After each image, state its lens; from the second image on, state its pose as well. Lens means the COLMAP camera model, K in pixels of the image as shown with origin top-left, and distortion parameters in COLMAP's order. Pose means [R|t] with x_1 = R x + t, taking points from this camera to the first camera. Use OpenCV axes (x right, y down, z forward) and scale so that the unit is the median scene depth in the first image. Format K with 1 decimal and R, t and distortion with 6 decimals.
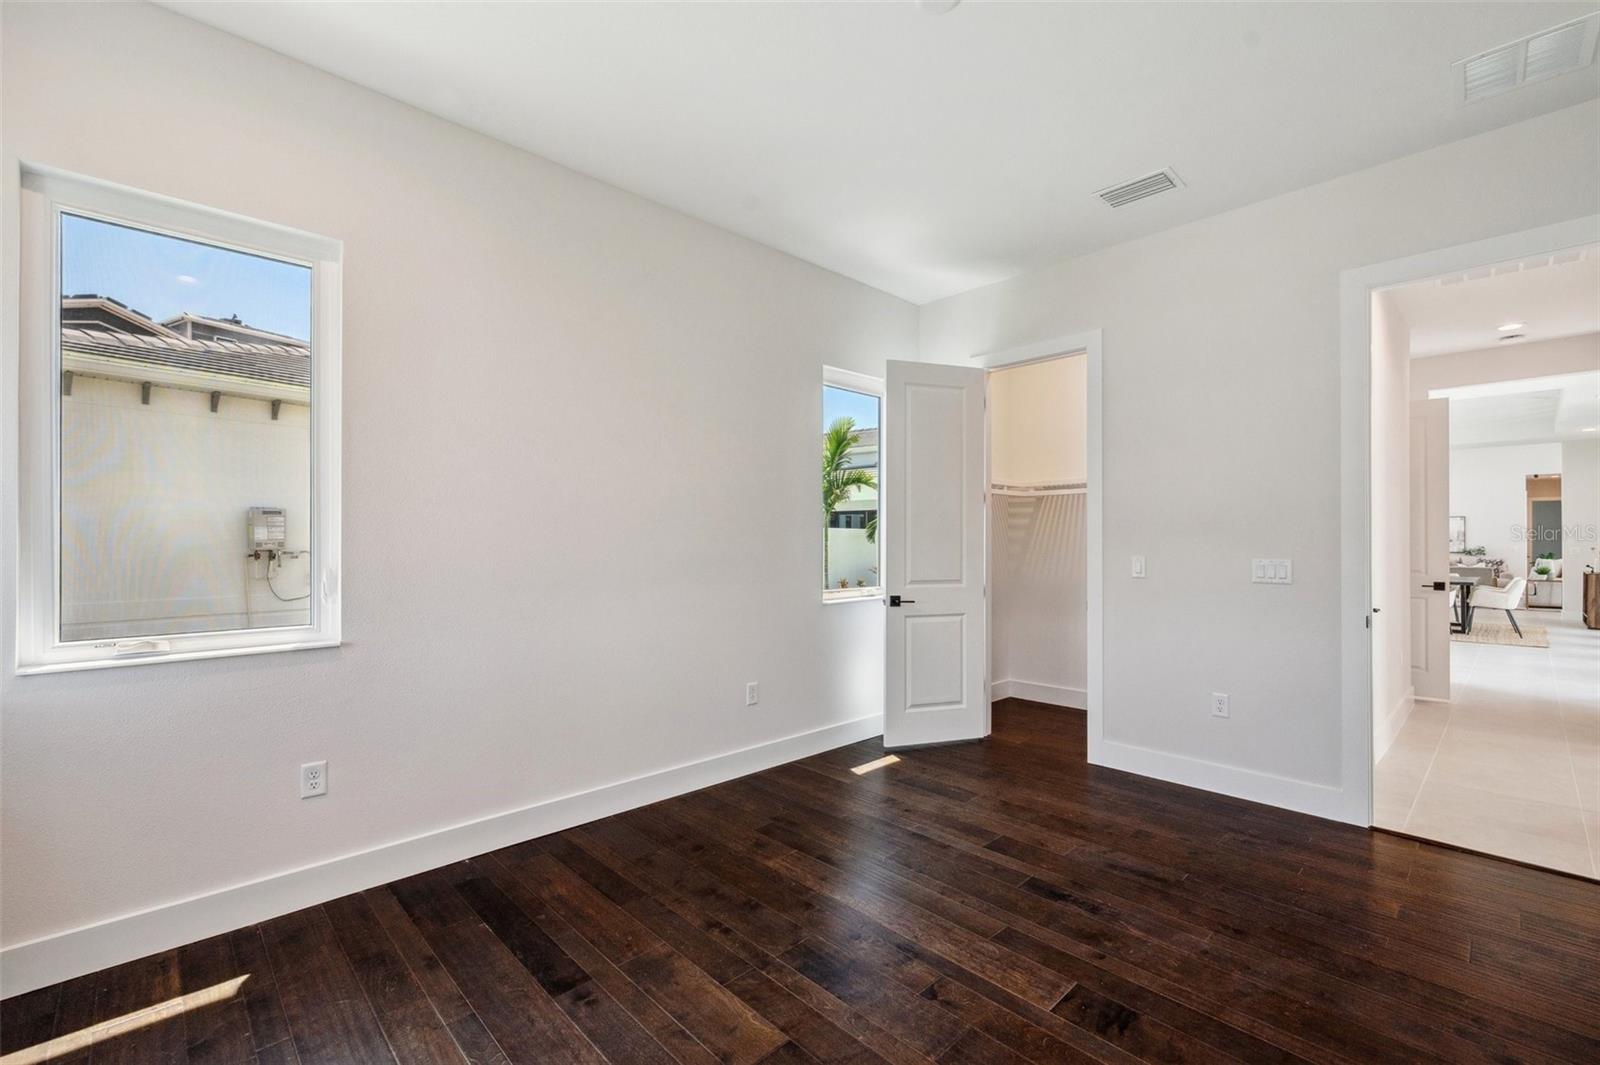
lens RADIAL K [[680.7, 0, 803.1], [0, 680.7, 545.2], [0, 0, 1]] dist [0.026262, 0.000162]
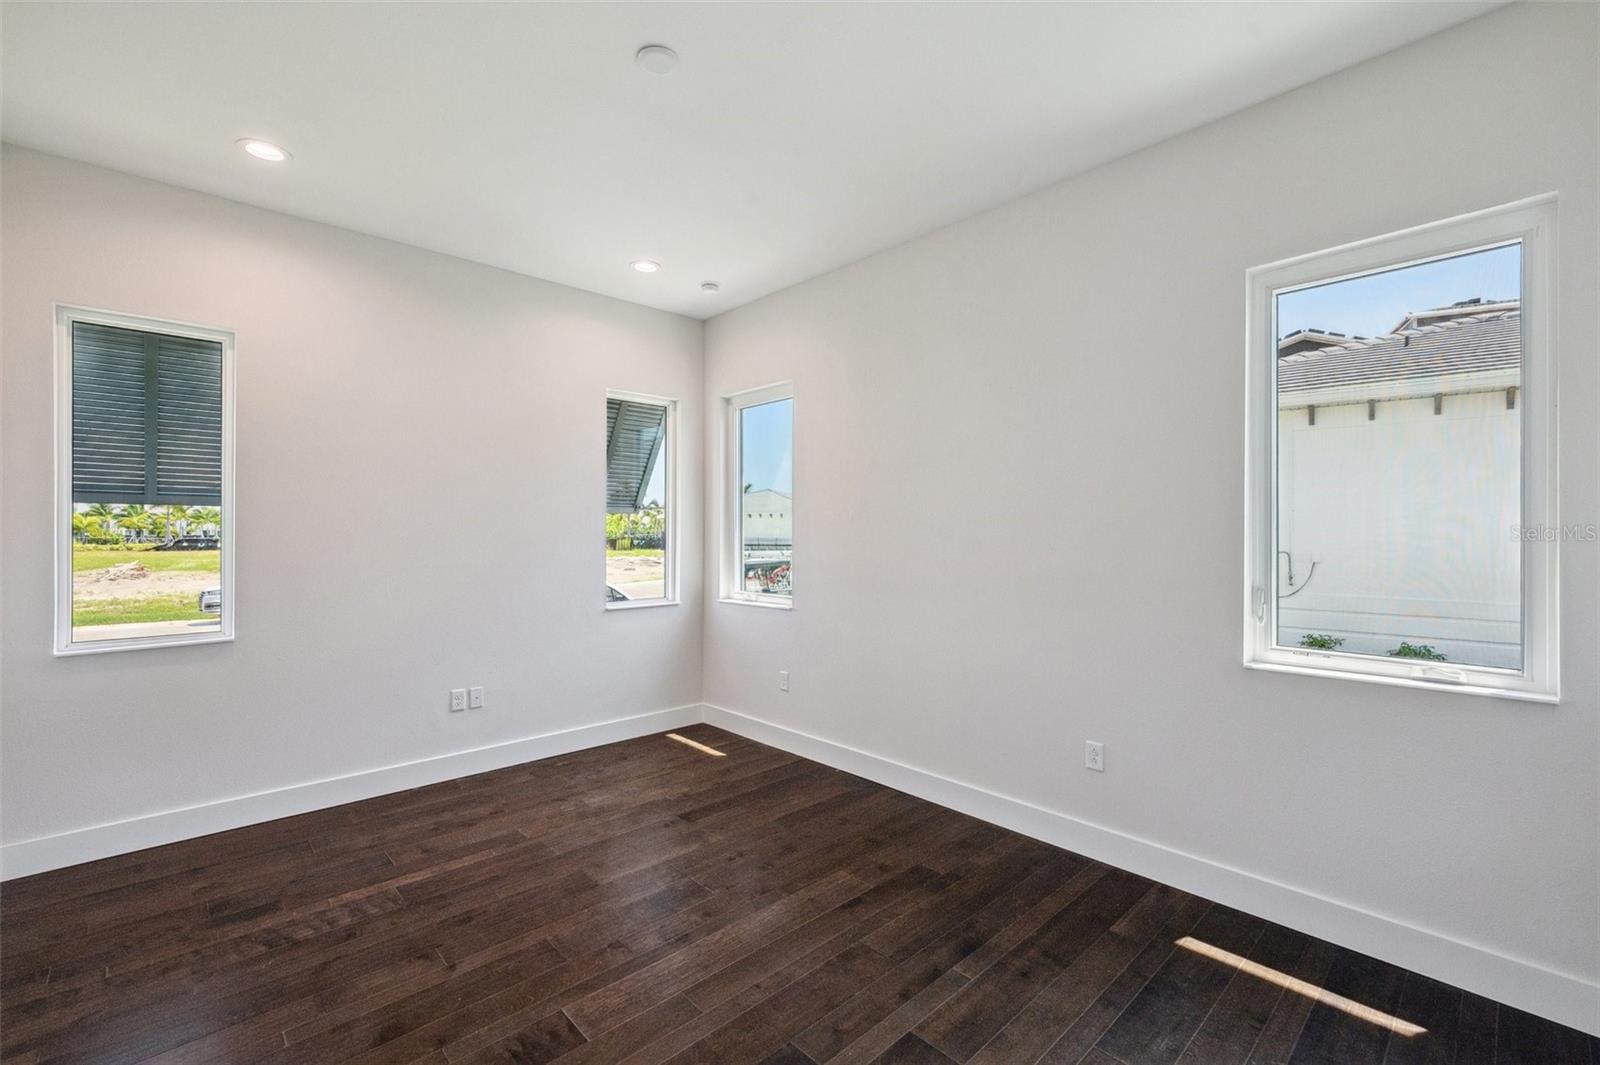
lens RADIAL K [[656.0, 0, 798.4], [0, 656.0, 538.3], [0, 0, 1]] dist [-0.000204, 0.000325]
pose [[0.008772, -0.004069, -0.999953, 1.129018], [-0.009215, 0.999949, -0.004150, -0.037891], [0.999919, 0.009251, 0.008734, 1.113143]]
